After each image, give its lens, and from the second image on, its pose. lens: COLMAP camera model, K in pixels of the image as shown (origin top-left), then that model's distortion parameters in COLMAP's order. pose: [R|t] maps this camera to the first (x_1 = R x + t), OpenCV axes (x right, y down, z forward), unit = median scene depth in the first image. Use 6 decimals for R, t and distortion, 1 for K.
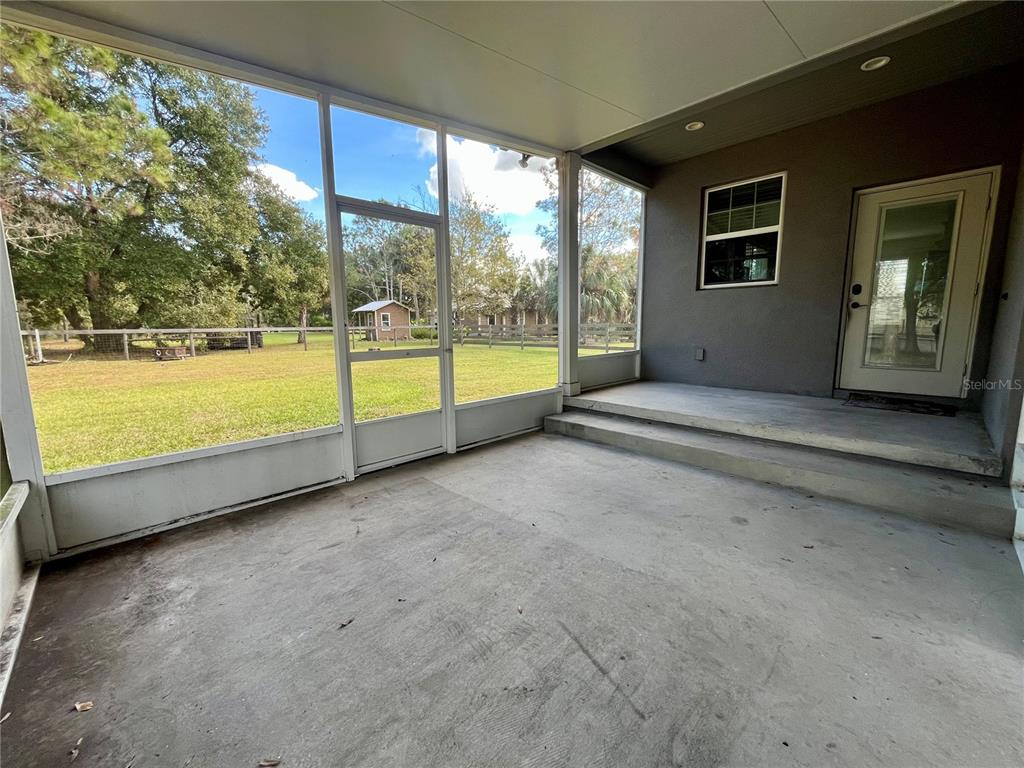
lens RADIAL K [[414.3, 0, 509.3], [0, 414.3, 383.5], [0, 0, 1]] dist [-0.002836, 0.000282]
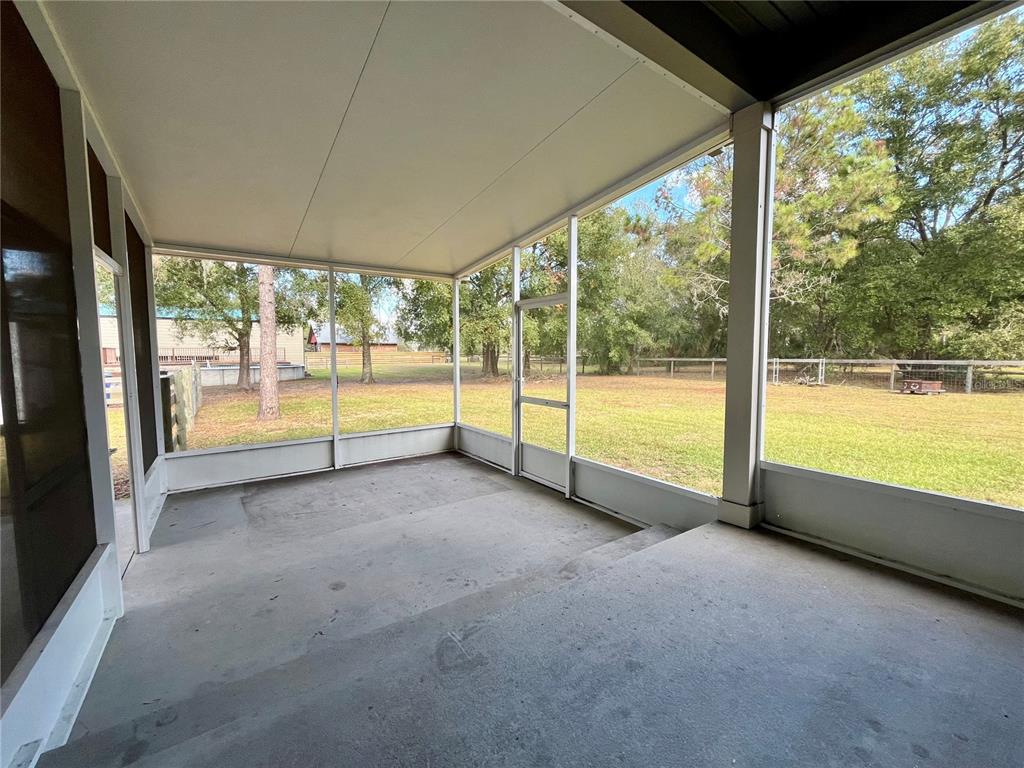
lens RADIAL K [[414.3, 0, 509.3], [0, 414.3, 383.5], [0, 0, 1]] dist [-0.002836, 0.000282]
pose [[-0.166838, 0.082403, -0.982535, 1.498748], [-0.130420, 0.985901, 0.104831, -0.359872], [0.977321, 0.145632, -0.153738, 1.528034]]
